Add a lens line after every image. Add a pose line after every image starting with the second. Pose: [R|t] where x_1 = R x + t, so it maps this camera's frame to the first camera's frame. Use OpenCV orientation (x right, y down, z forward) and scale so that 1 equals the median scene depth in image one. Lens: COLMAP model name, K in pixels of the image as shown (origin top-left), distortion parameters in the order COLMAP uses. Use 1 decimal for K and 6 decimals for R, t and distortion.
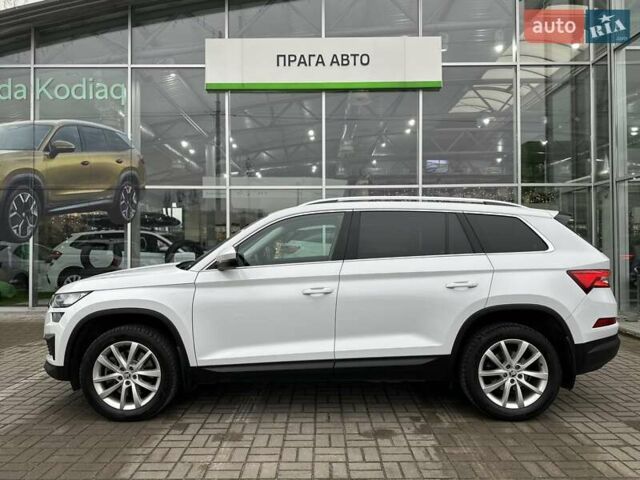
lens RADIAL K [[459.9, 0, 322.9], [0, 459.9, 239.7], [0, 0, 1]] dist [0.010439, -0.013240]
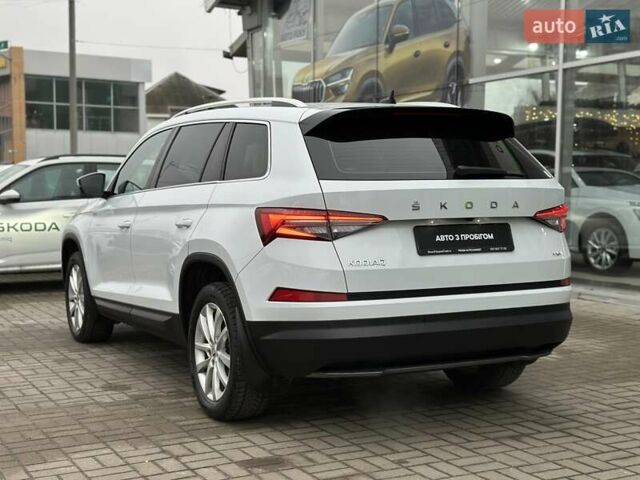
lens RADIAL K [[974.7, 0, 307.0], [0, 974.7, 263.3], [0, 0, 1]] dist [0.147559, 0.000000]
pose [[0.458415, 0.071707, -0.885841, 1.723657], [0.015329, 0.995954, 0.088553, 0.024543], [0.888606, -0.054172, 0.455461, 0.436379]]
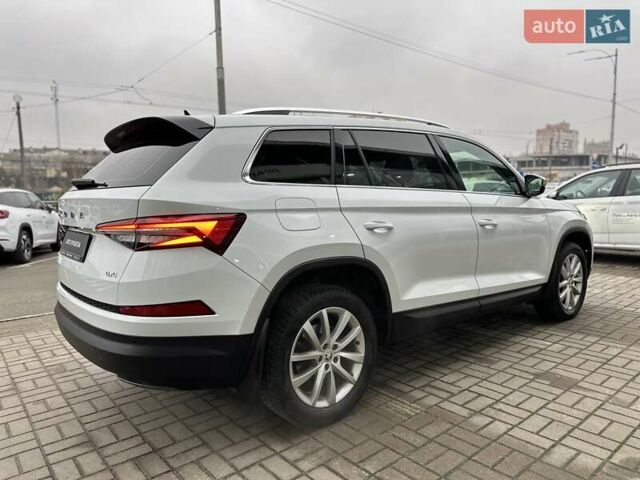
lens RADIAL K [[459.9, 0, 319.6], [0, 459.9, 241.0], [0, 0, 1]] dist [0.010439, -0.013240]
pose [[-0.765208, 0.082046, -0.638534, 0.827011], [0.032388, 0.995496, 0.089100, 0.056690], [0.642968, 0.047499, -0.764419, 1.959607]]
